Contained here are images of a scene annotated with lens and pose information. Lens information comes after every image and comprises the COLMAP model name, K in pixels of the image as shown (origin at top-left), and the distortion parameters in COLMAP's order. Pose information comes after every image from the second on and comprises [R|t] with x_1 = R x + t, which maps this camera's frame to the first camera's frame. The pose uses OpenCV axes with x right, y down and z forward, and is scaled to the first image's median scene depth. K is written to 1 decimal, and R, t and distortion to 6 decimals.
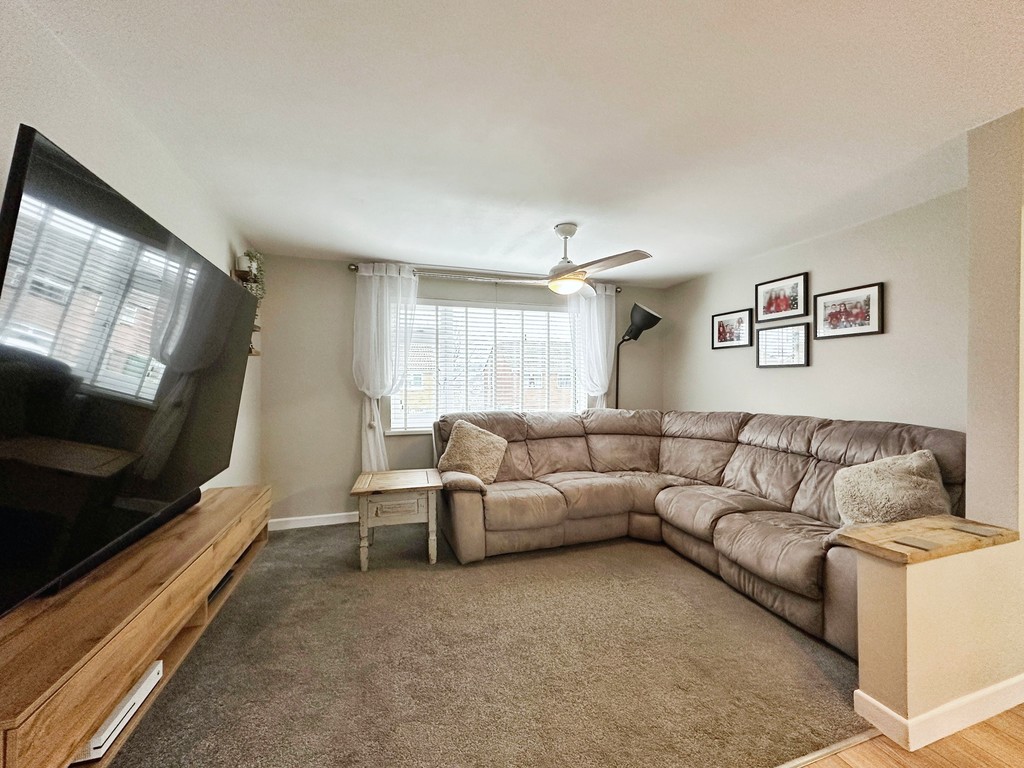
lens RADIAL K [[409.0, 0, 512.2], [0, 409.0, 383.8], [0, 0, 1]] dist [-0.000173, 0.000515]
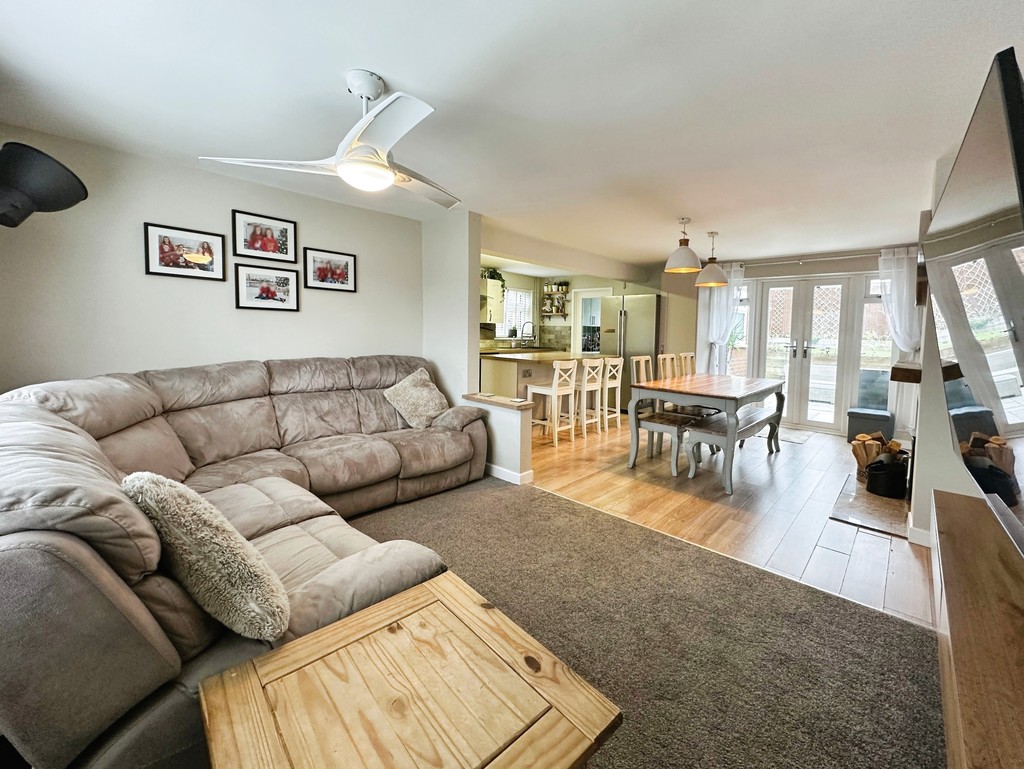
lens RADIAL K [[411.2, 0, 525.5], [0, 411.2, 352.9], [0, 0, 1]] dist [-0.001504, -0.000022]
pose [[-0.488308, -0.049573, 0.871262, -0.500766], [-0.012097, 0.998674, 0.050043, 0.003305], [-0.872588, 0.013897, -0.488260, 0.997290]]
